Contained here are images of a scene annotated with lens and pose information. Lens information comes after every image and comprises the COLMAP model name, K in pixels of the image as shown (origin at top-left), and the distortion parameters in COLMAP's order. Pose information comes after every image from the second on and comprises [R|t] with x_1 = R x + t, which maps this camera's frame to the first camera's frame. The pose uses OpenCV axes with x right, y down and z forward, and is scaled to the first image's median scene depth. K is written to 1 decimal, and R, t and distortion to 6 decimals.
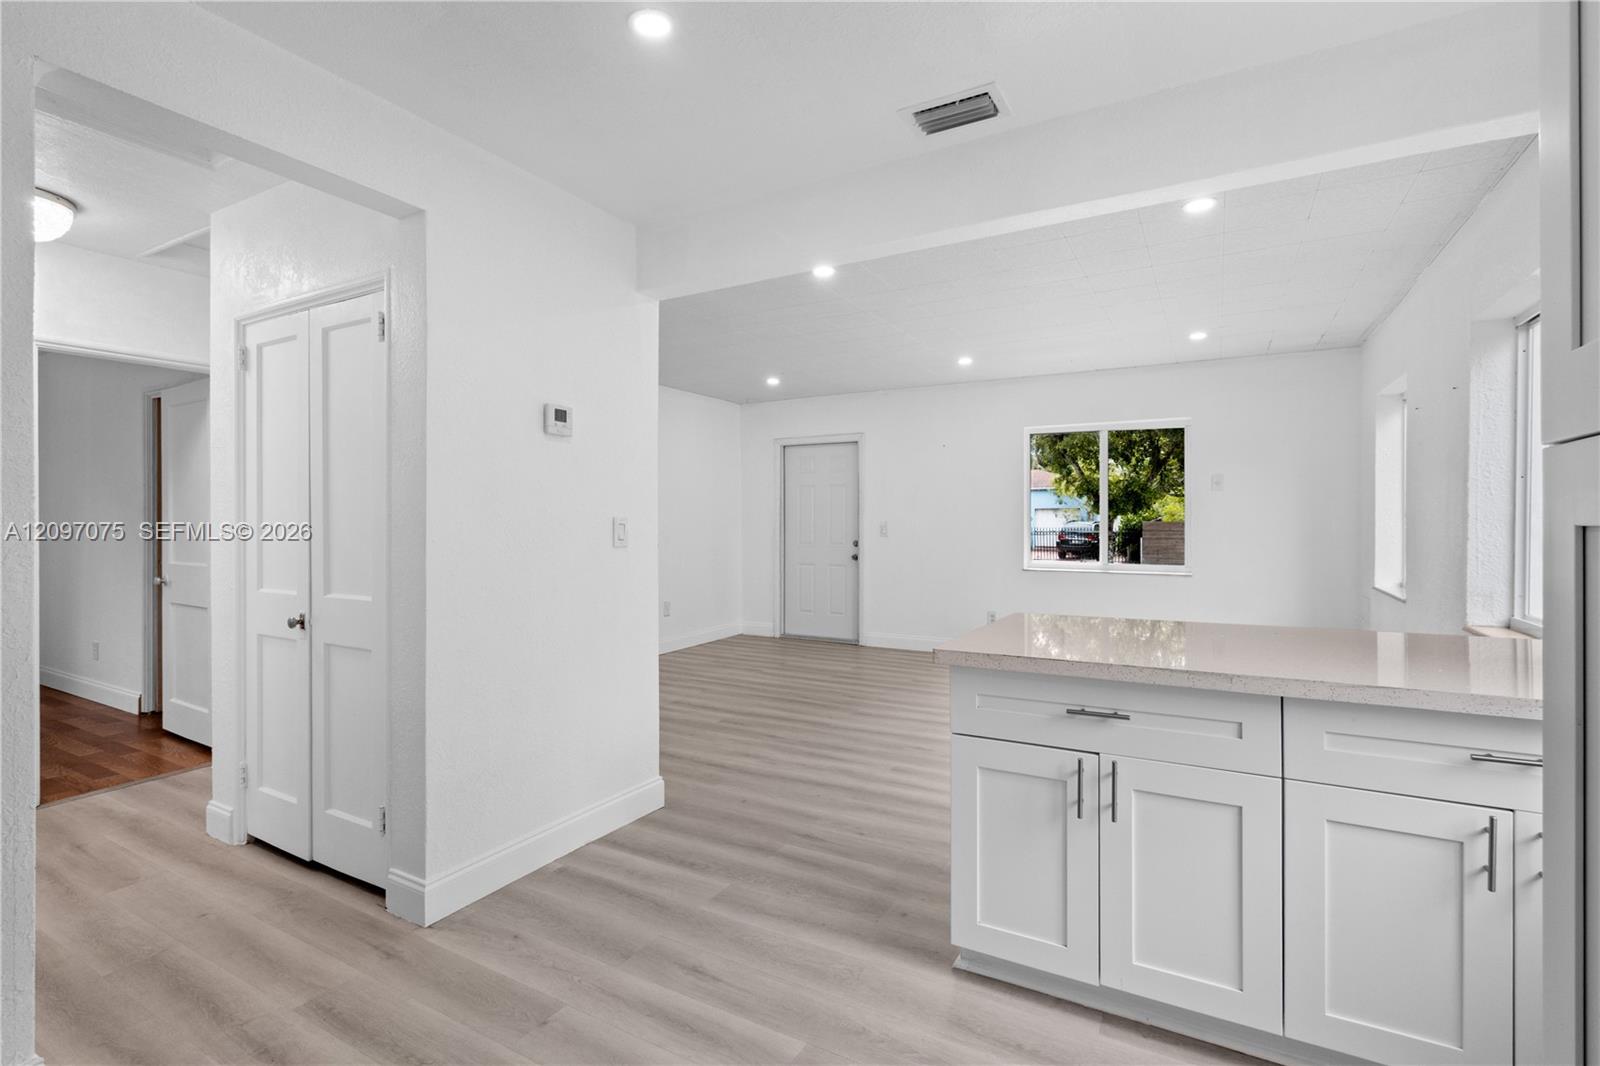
lens RADIAL K [[736.6, 0, 804.6], [0, 736.6, 534.8], [0, 0, 1]] dist [-0.005126, 0.001820]
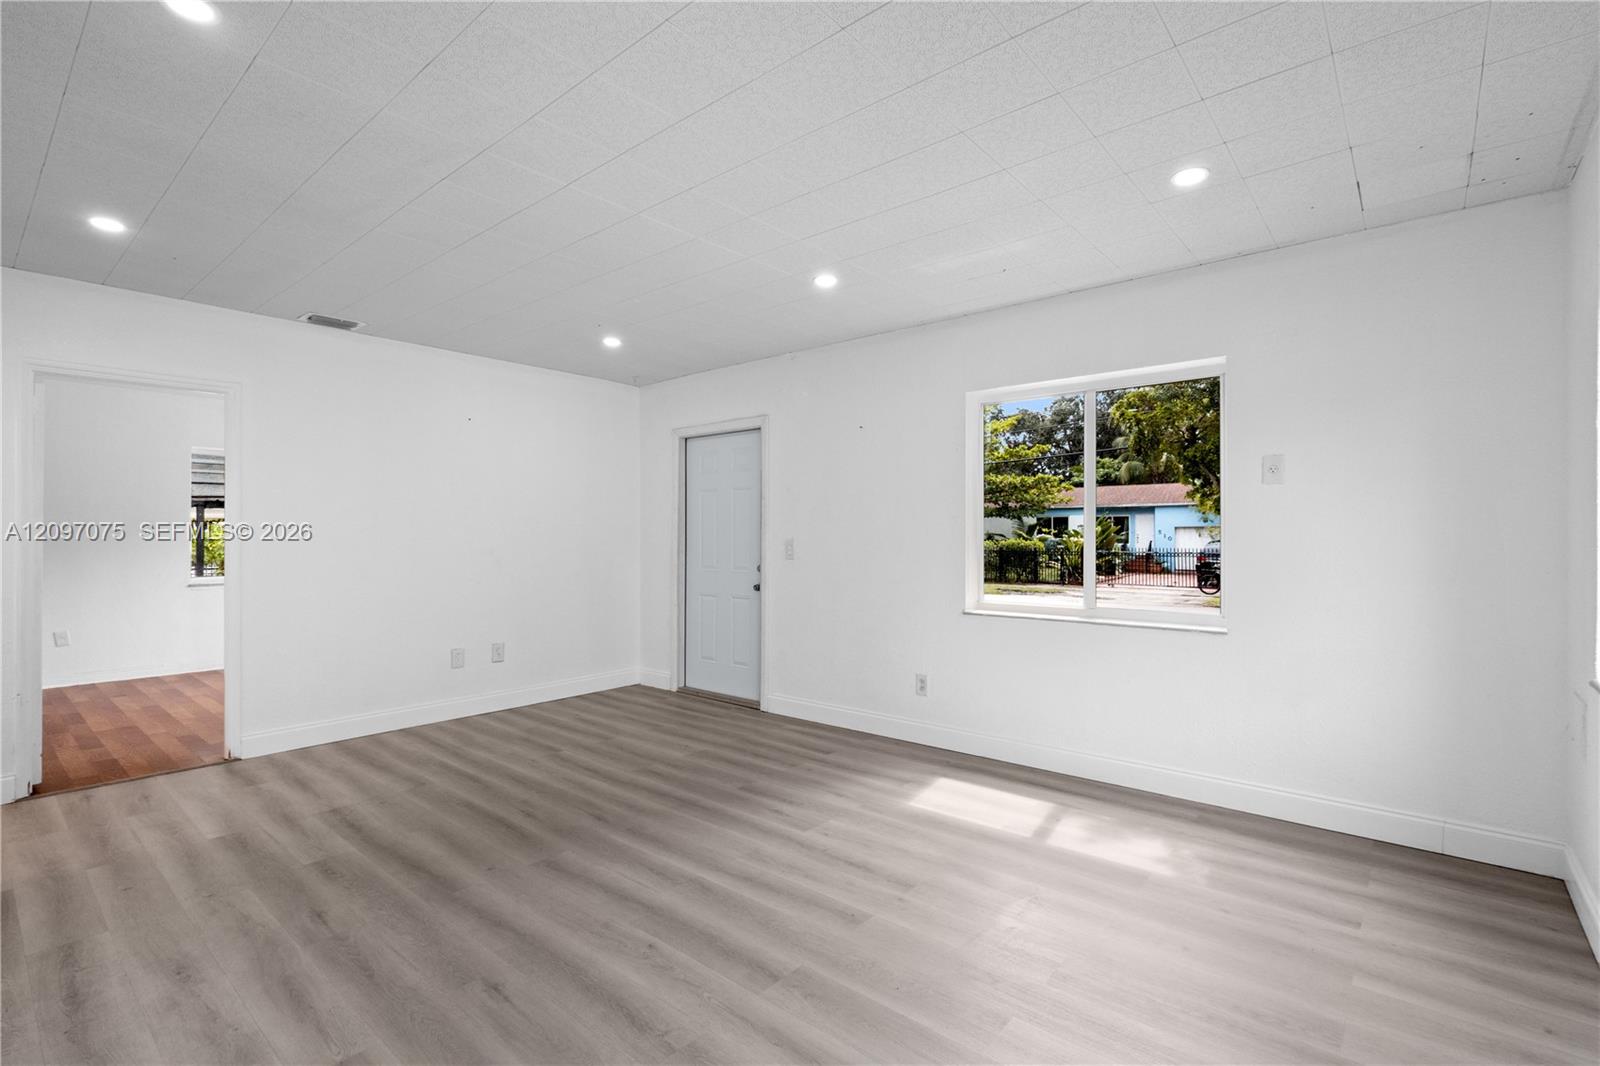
lens RADIAL K [[736.6, 0, 805.8], [0, 736.6, 529.5], [0, 0, 1]] dist [-0.005126, 0.001820]
pose [[0.981534, 0.000837, -0.191283, 0.240757], [-0.007339, 0.999419, -0.033284, -0.002322], [0.191144, 0.034073, 0.980970, 0.286438]]
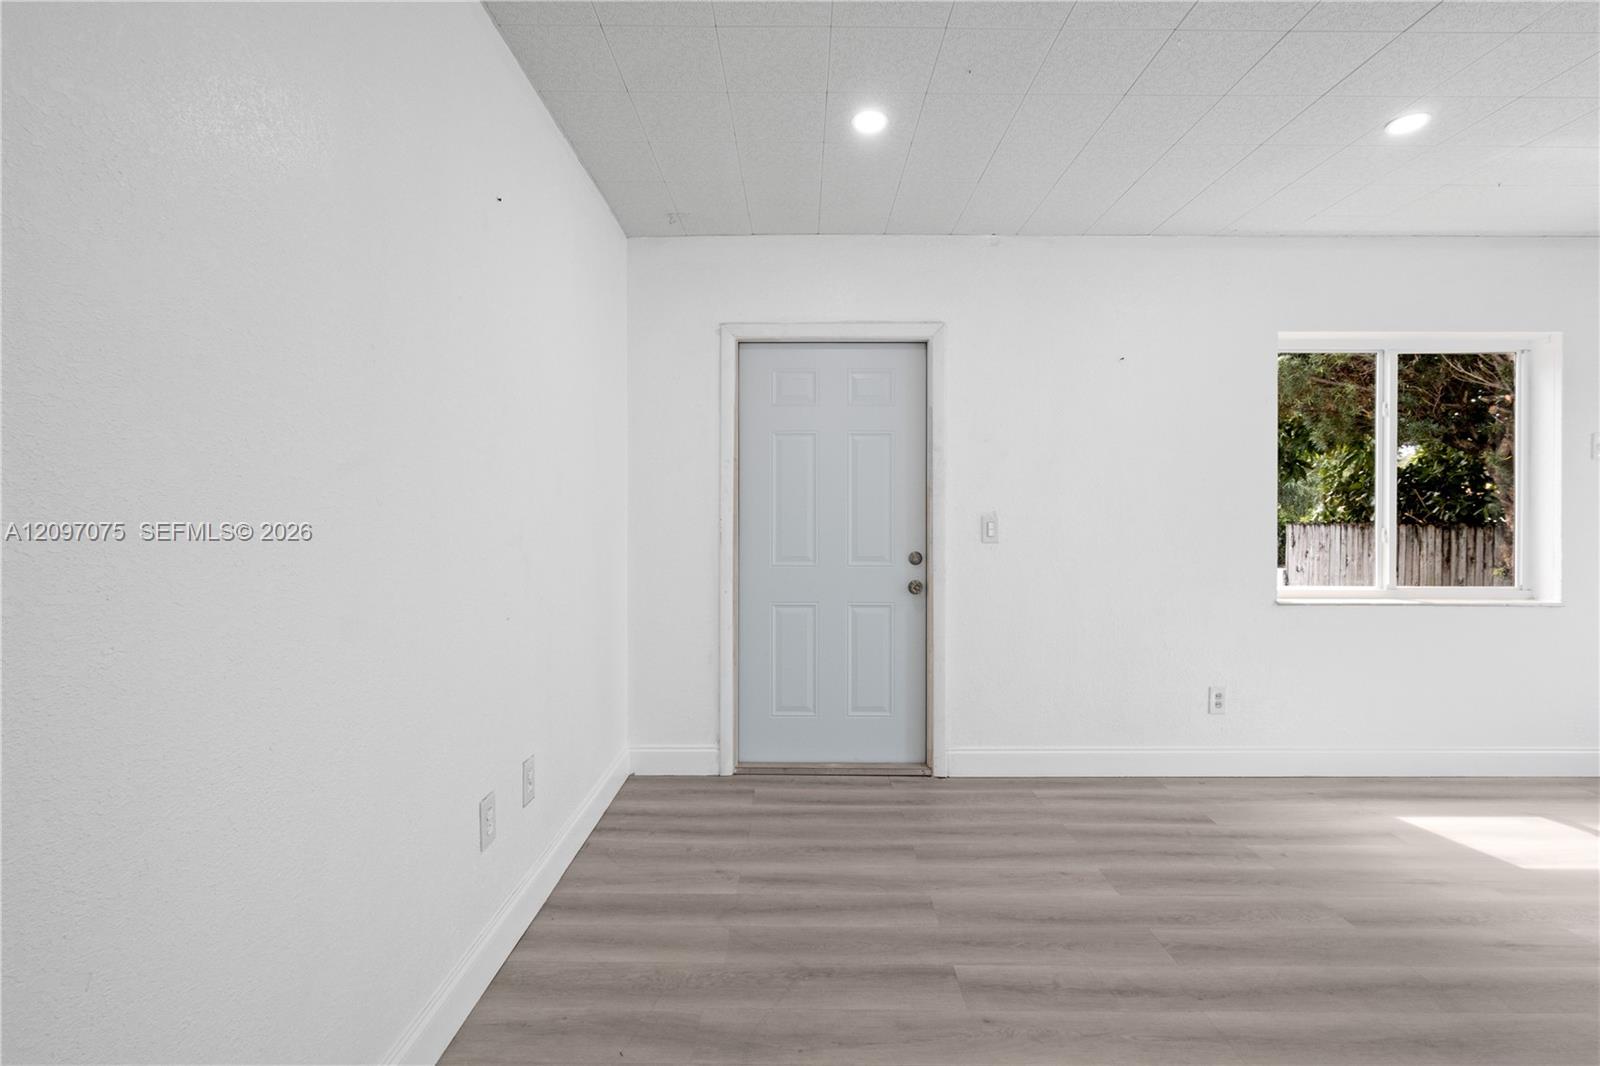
lens RADIAL K [[736.6, 0, 806.1], [0, 736.6, 519.7], [0, 0, 1]] dist [-0.005126, 0.001820]
pose [[0.871420, 0.004690, 0.490515, -0.213912], [0.006202, 0.999769, -0.020577, -0.003143], [-0.490498, 0.020974, 0.871190, 0.600293]]
